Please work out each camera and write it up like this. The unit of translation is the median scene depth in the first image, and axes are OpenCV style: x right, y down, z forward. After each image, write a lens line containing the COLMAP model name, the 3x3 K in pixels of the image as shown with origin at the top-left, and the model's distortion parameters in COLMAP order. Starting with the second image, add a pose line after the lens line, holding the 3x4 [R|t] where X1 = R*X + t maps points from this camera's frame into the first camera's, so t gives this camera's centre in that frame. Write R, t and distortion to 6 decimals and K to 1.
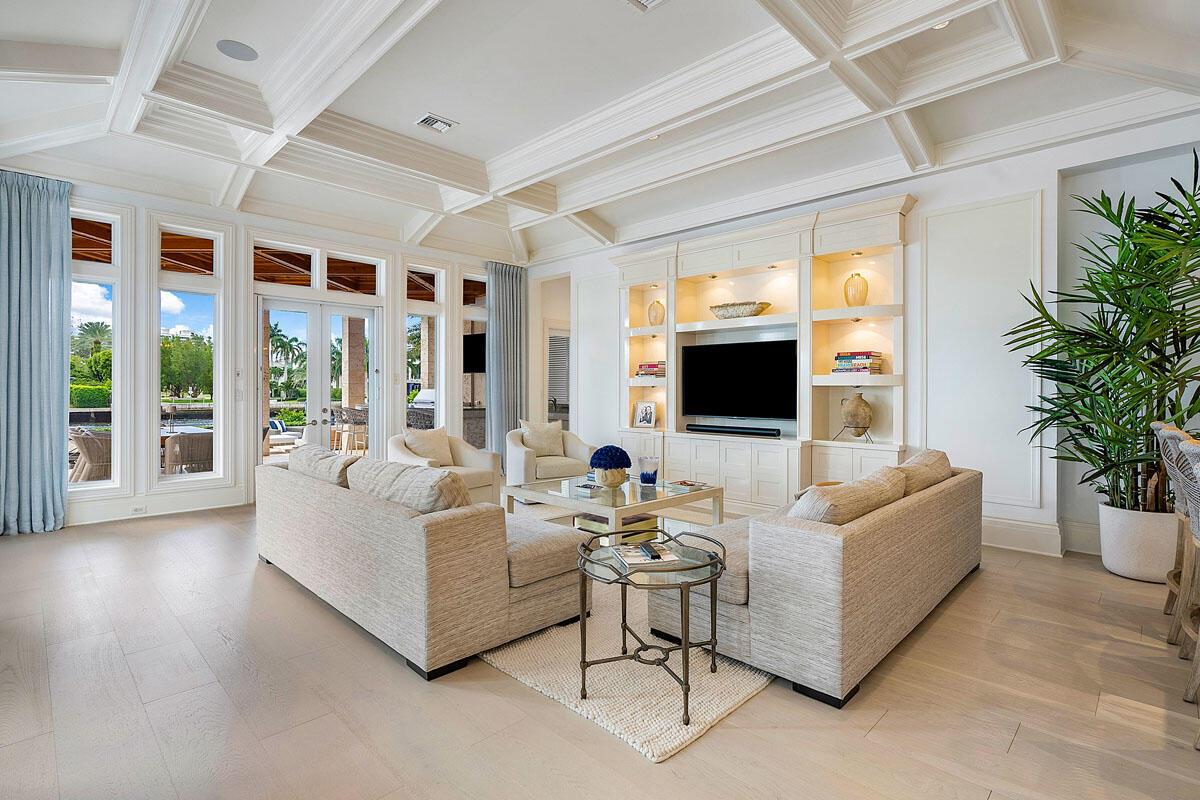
lens RADIAL K [[557.5, 0, 588.7], [0, 557.5, 393.5], [0, 0, 1]] dist [-0.004104, 0.001994]
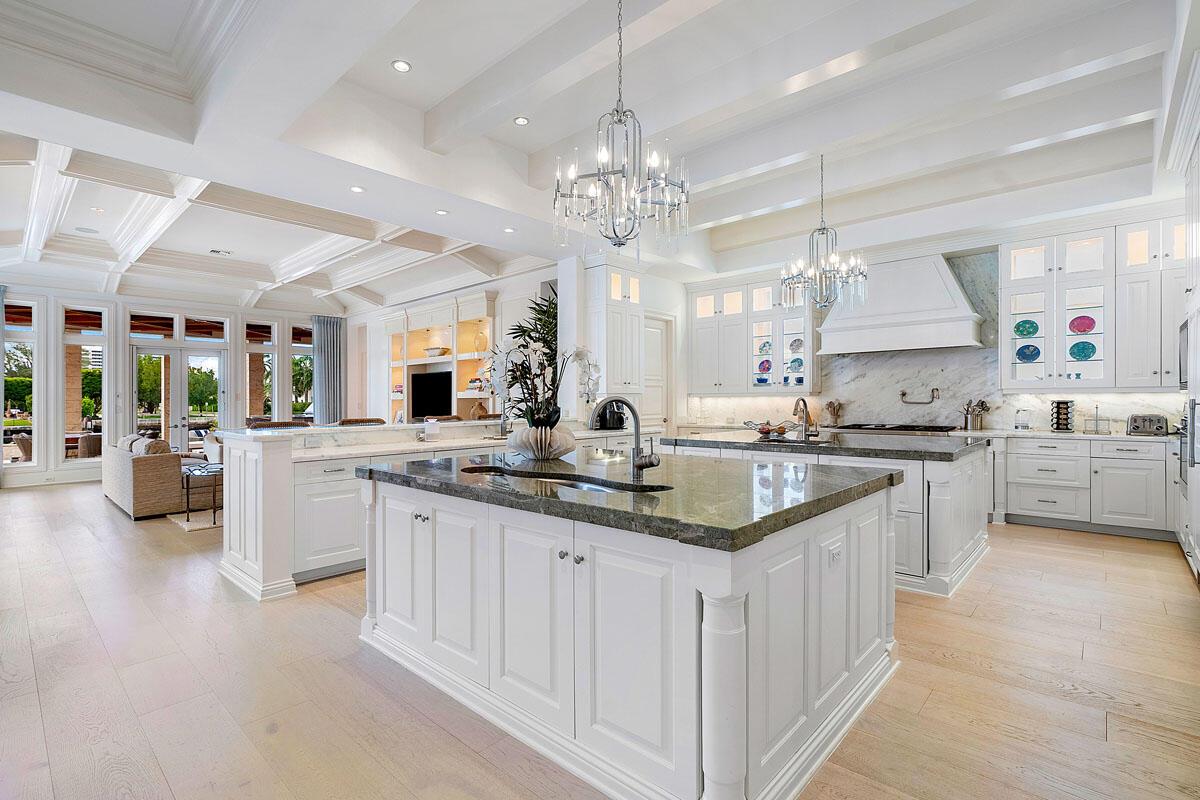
lens RADIAL K [[557.5, 0, 601.0], [0, 557.5, 400.3], [0, 0, 1]] dist [-0.004104, 0.001994]
pose [[0.999271, -0.015821, 0.034732, 0.762973], [0.016033, 0.999854, -0.005831, 0.009034], [-0.034635, 0.006383, 0.999380, -0.702058]]
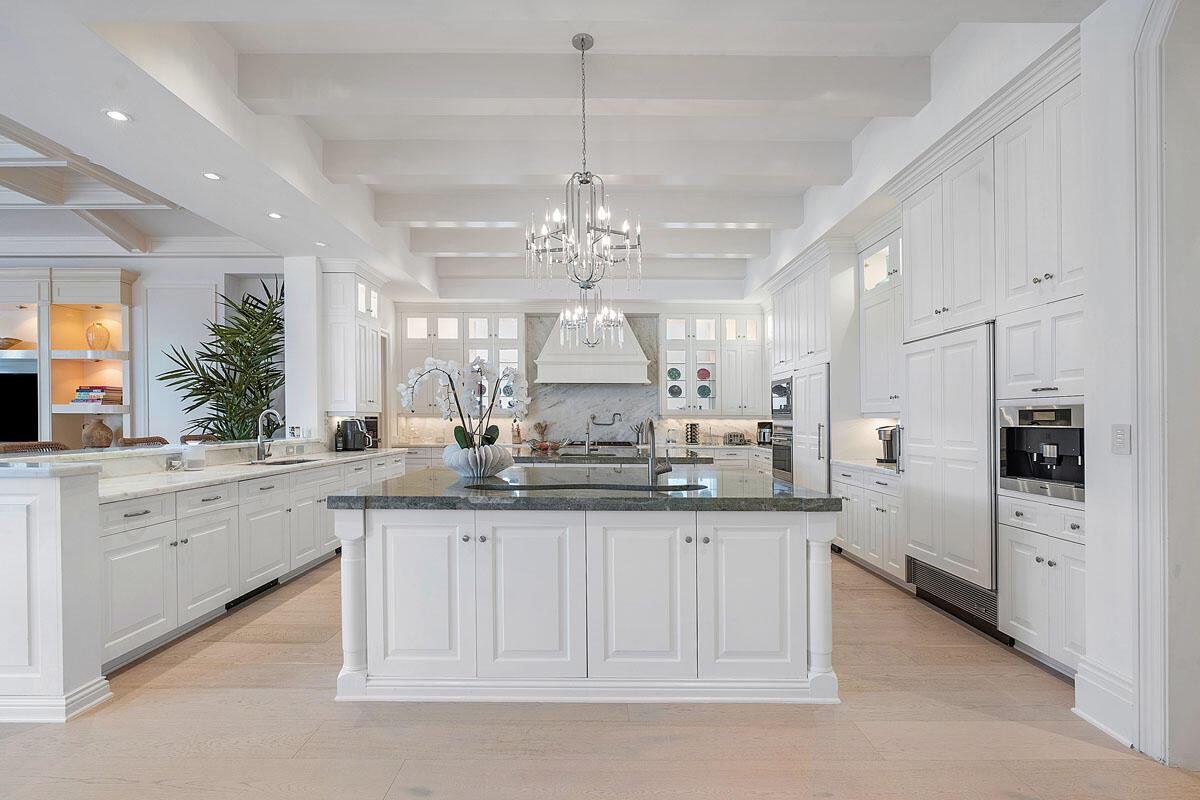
lens RADIAL K [[557.5, 0, 582.6], [0, 557.5, 417.4], [0, 0, 1]] dist [-0.004104, 0.001994]
pose [[0.718824, -0.001138, 0.695191, 0.382700], [0.005655, 0.999975, -0.004210, 0.005905], [-0.695169, 0.006958, 0.718813, -0.619677]]
